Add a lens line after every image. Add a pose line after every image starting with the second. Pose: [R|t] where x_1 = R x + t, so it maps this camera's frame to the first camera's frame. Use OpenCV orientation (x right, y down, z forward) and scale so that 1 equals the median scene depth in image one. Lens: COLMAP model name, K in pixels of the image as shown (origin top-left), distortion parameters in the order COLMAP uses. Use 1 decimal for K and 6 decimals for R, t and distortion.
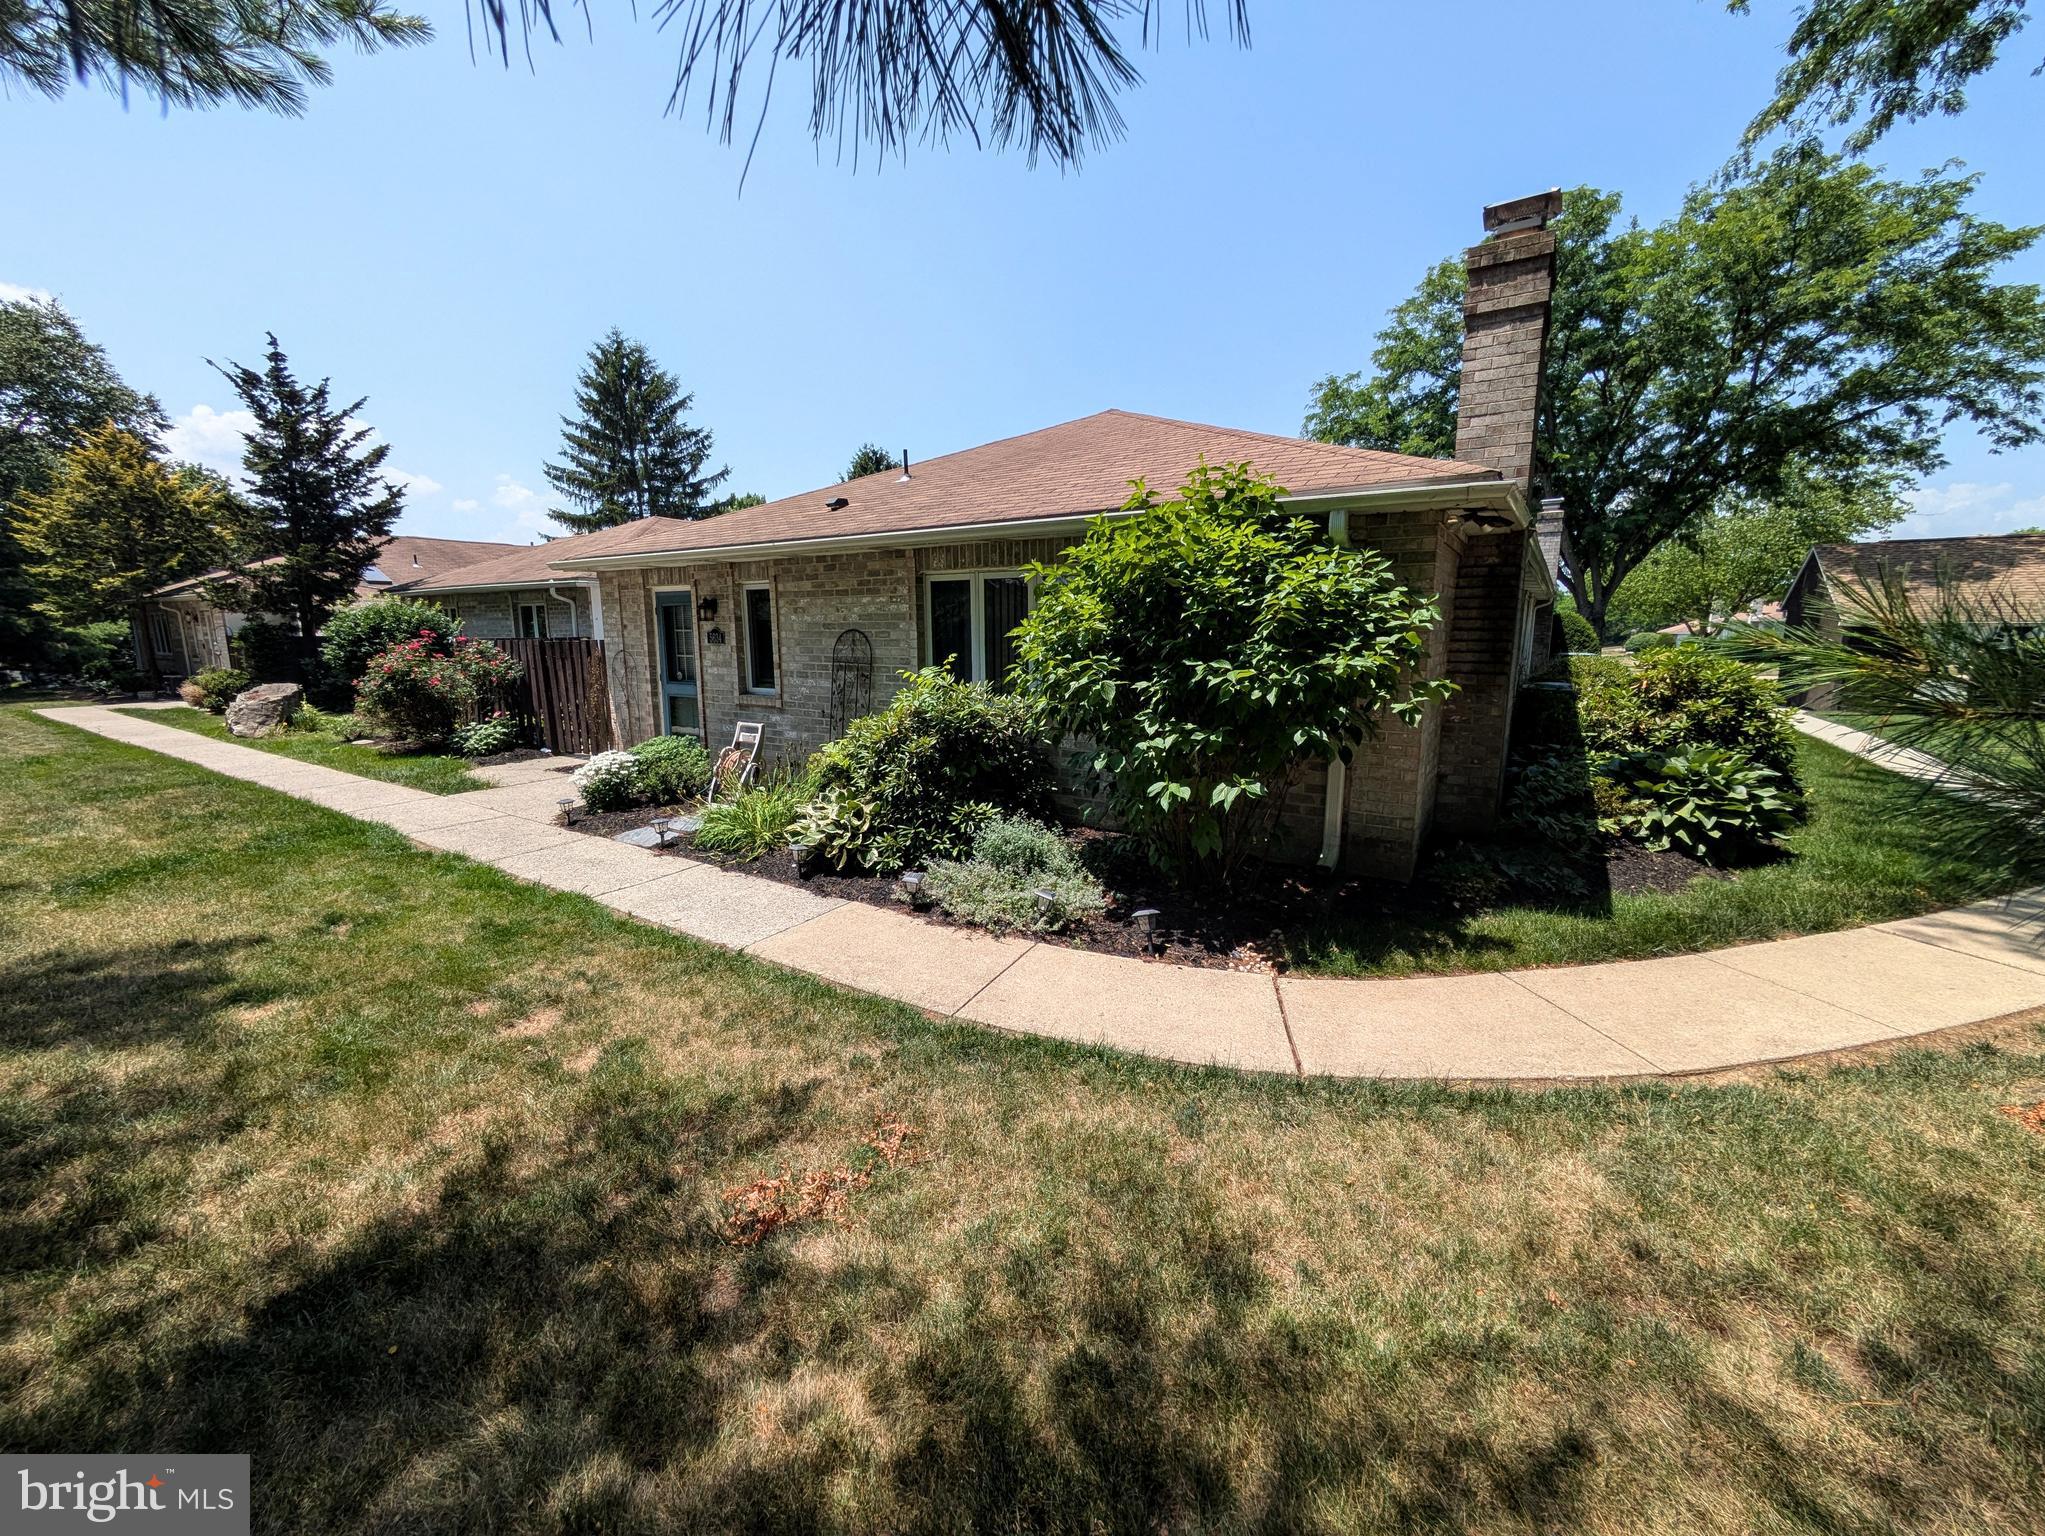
lens RADIAL K [[803.7, 0, 1022.5], [0, 803.7, 768.0], [0, 0, 1]] dist [-0.000448, 0.000386]
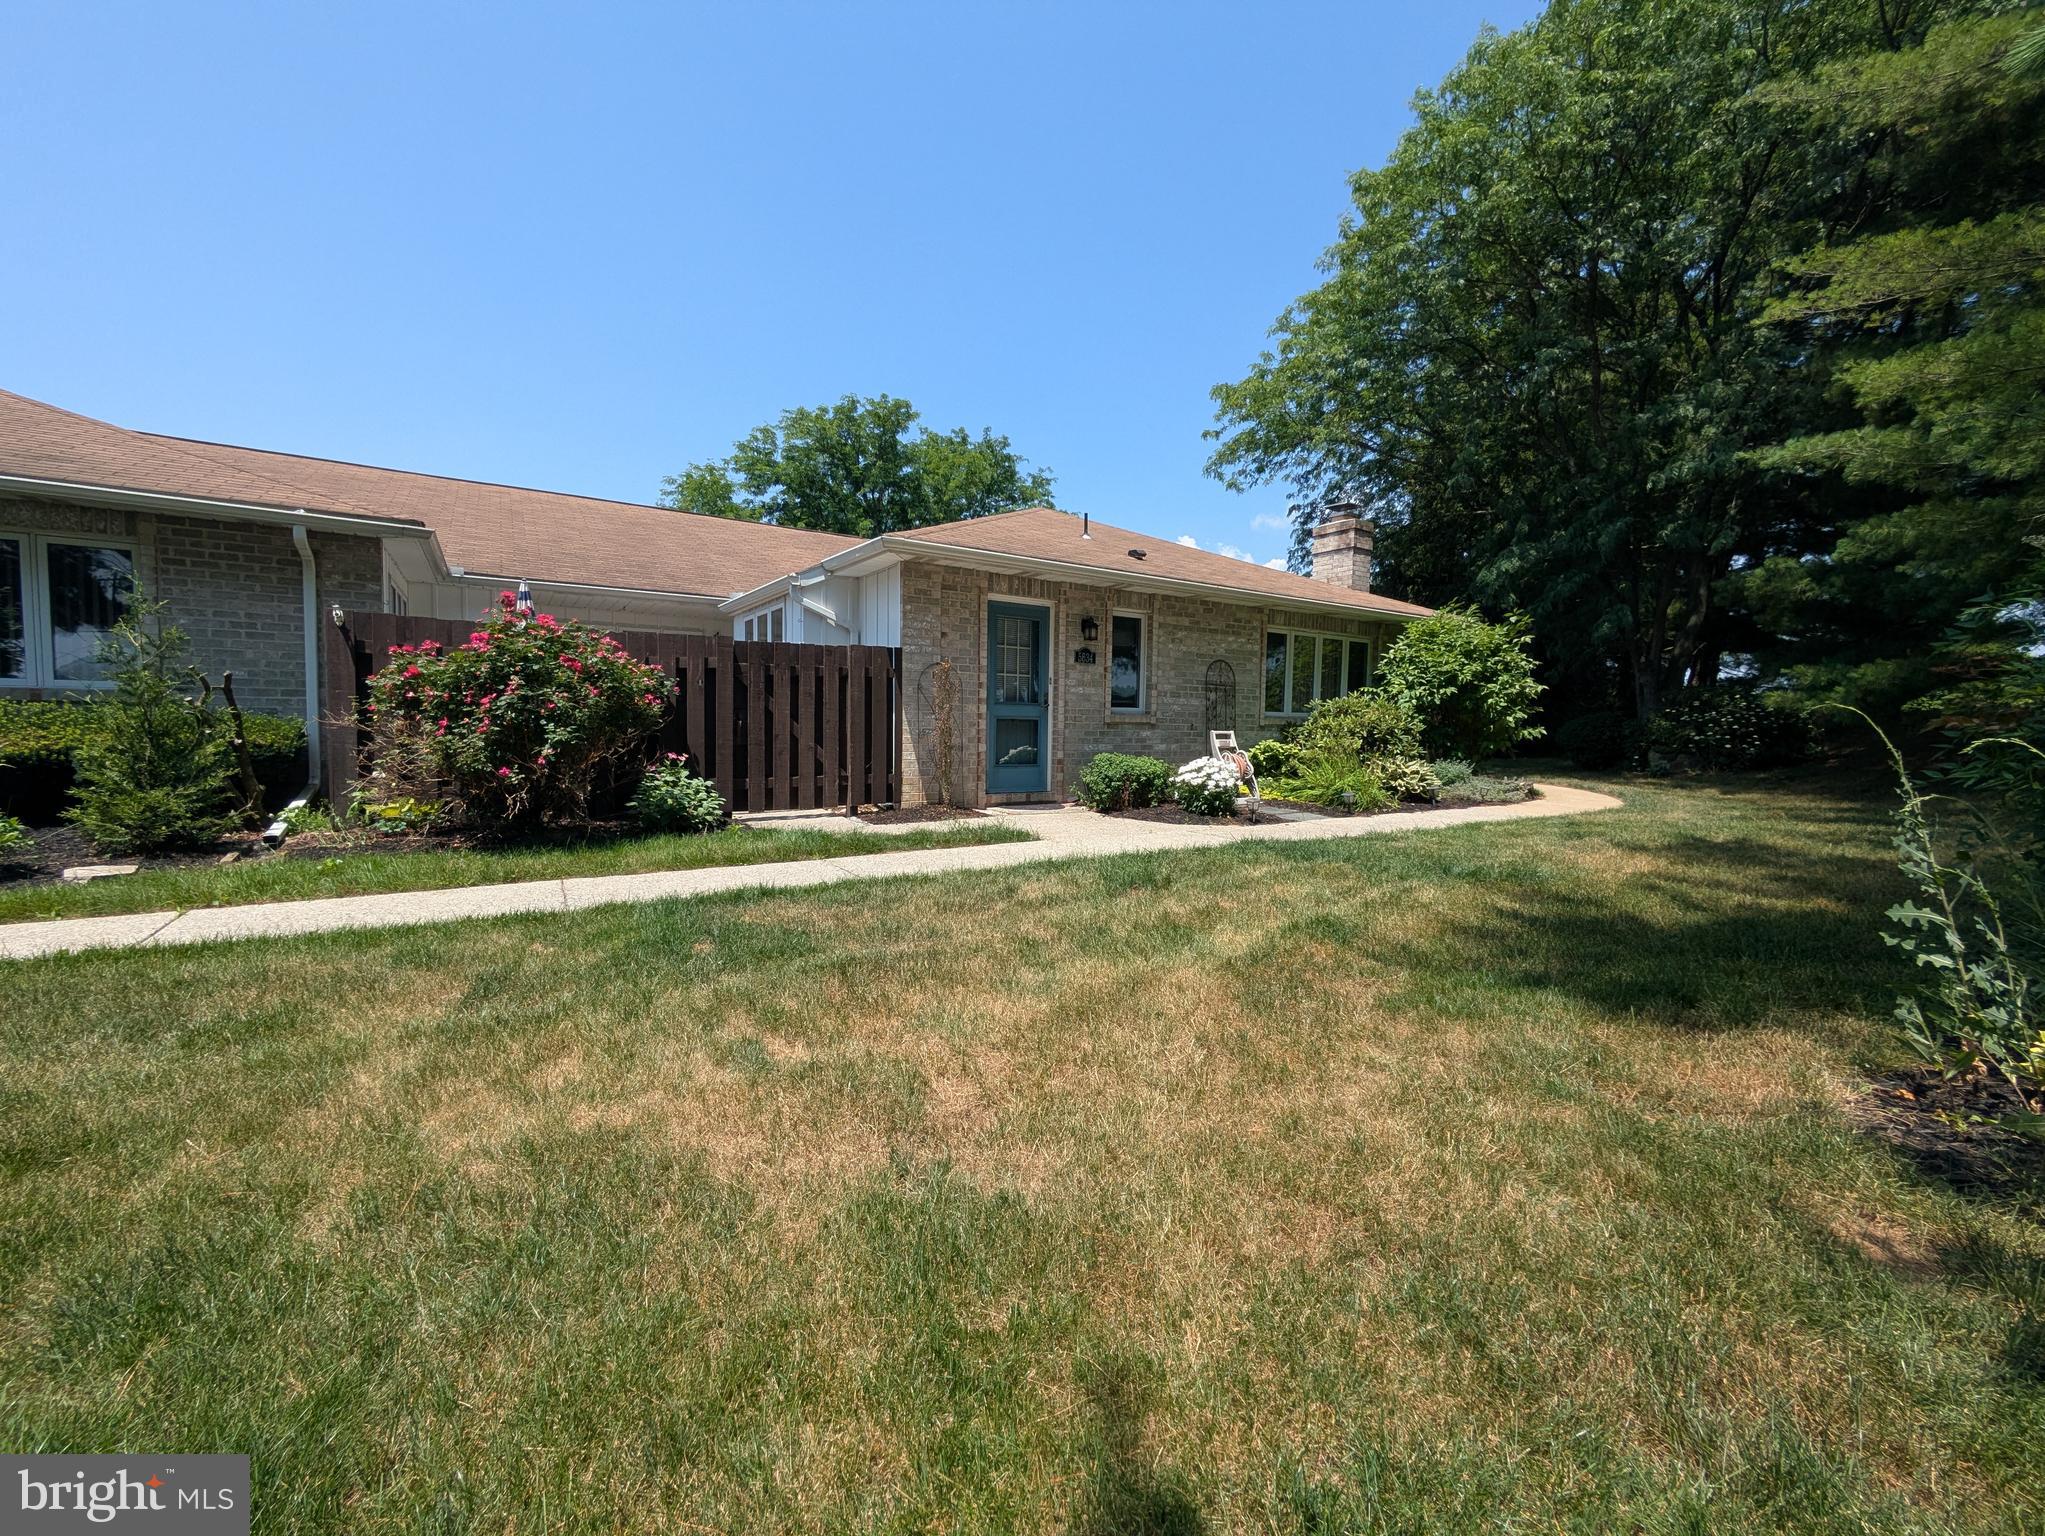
lens RADIAL K [[803.7, 0, 1022.5], [0, 803.7, 768.0], [0, 0, 1]] dist [-0.000448, 0.000386]
pose [[0.393908, -0.047389, 0.917928, -1.547078], [0.135575, 0.990742, -0.007031, -0.033937], [-0.909096, 0.127218, 0.396686, 0.801528]]
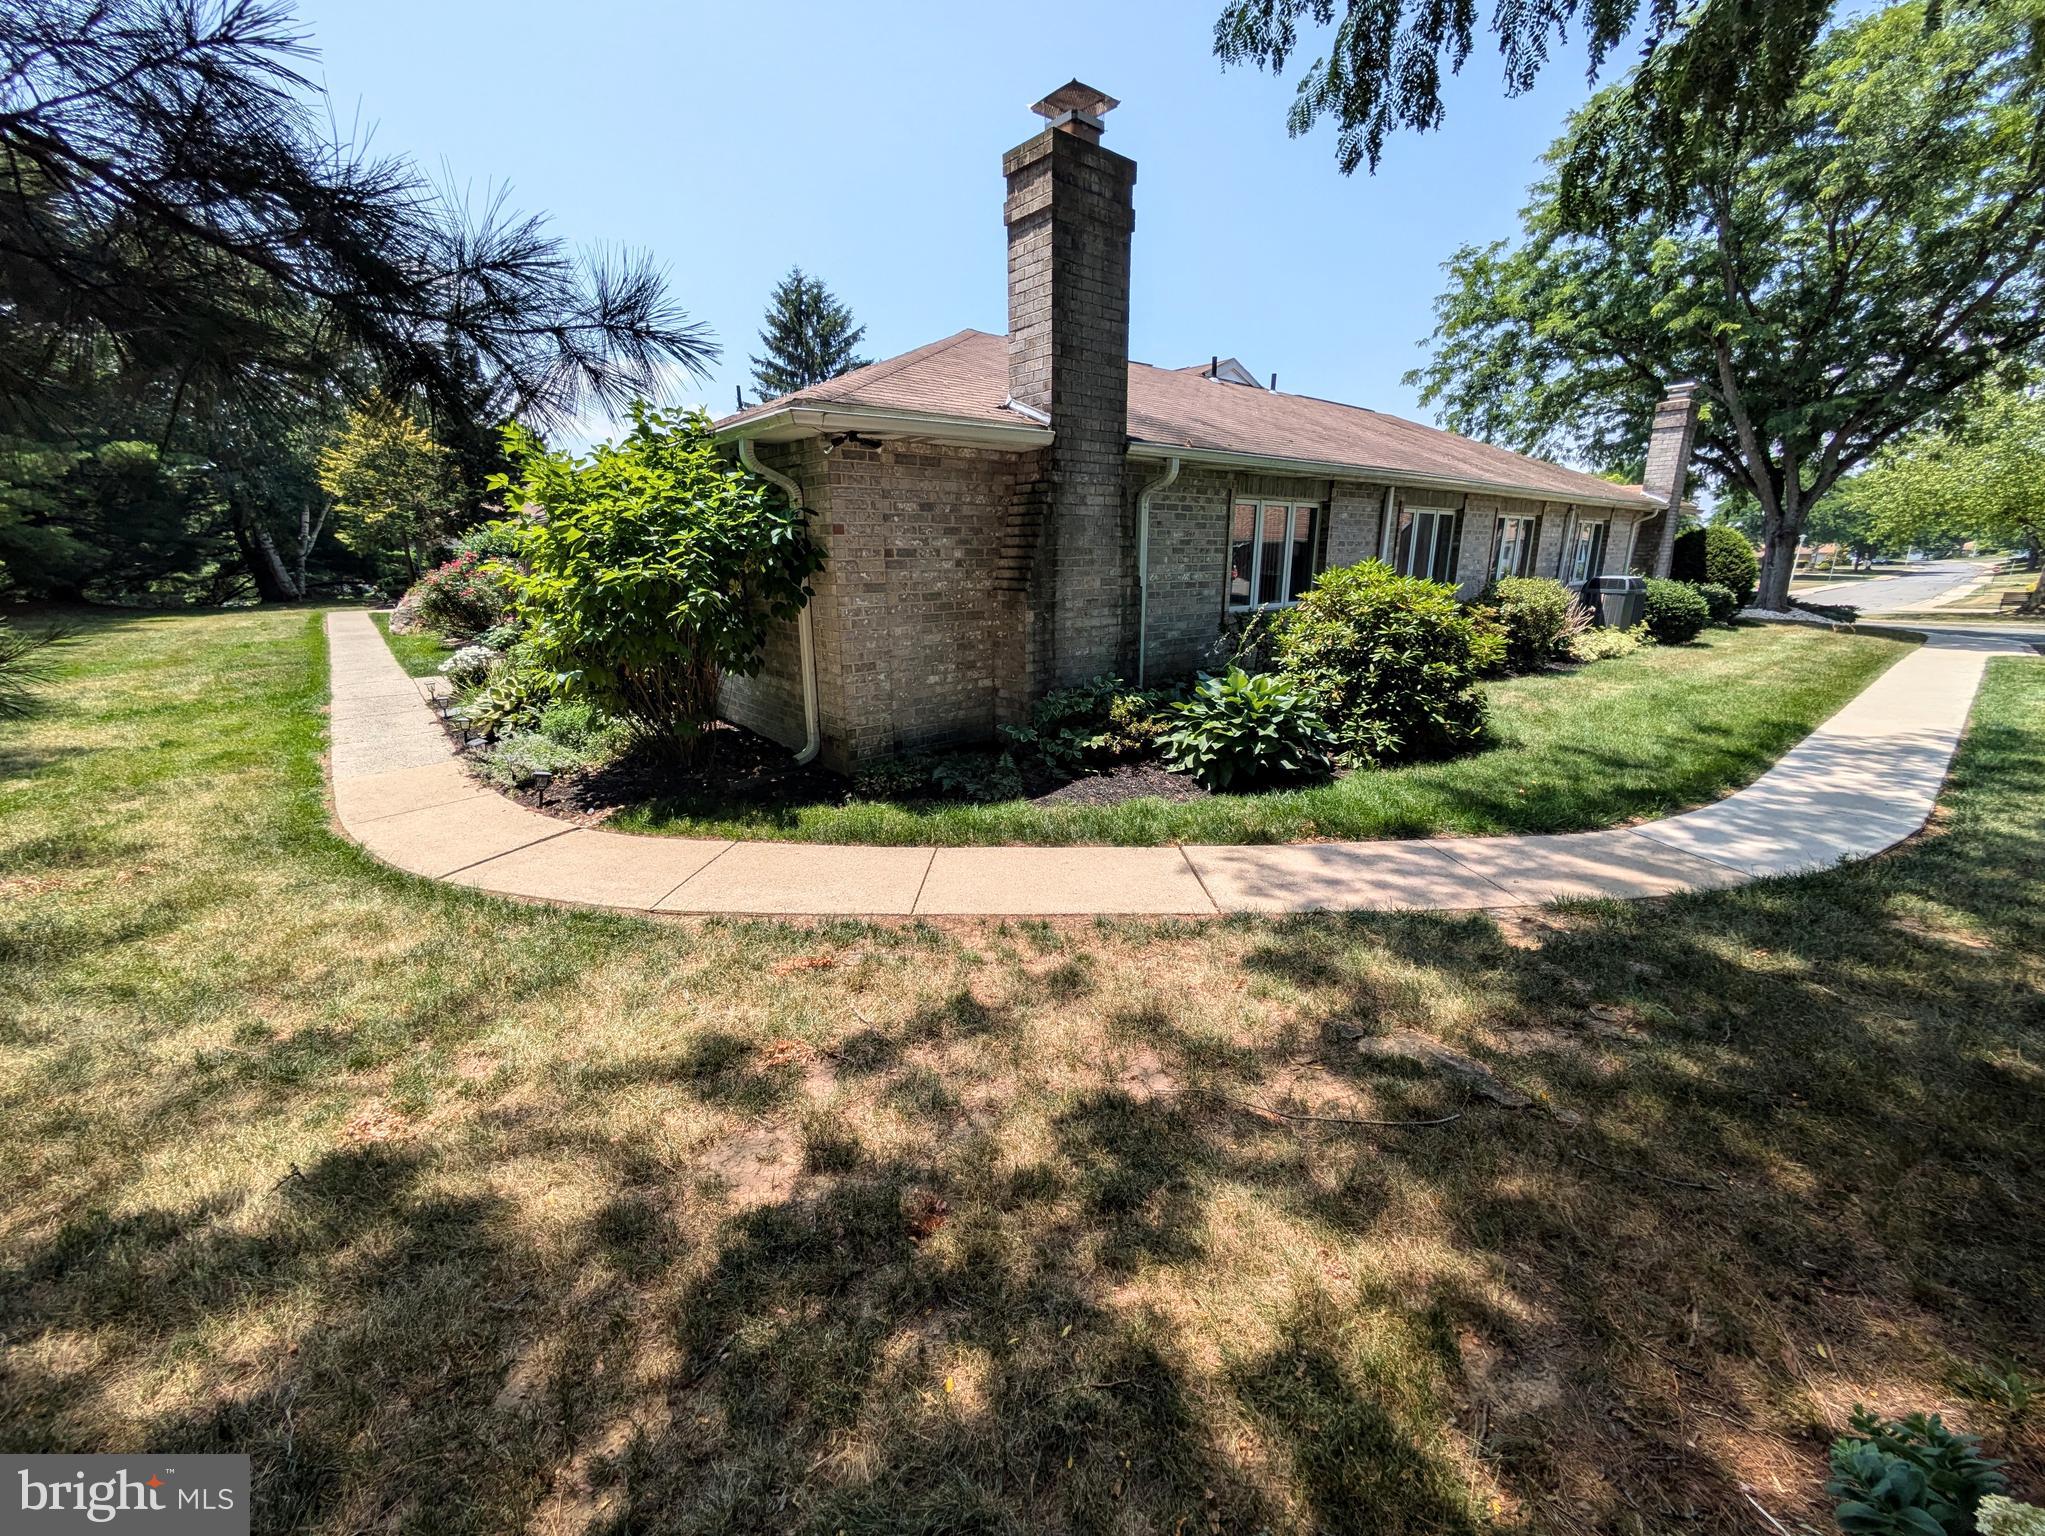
lens RADIAL K [[803.7, 0, 1022.5], [0, 803.7, 768.0], [0, 0, 1]] dist [-0.000448, 0.000386]
pose [[0.957252, 0.073228, -0.279833, 0.173579], [-0.046912, 0.993919, 0.099616, 0.000973], [0.285426, -0.082230, 0.954866, -0.000291]]
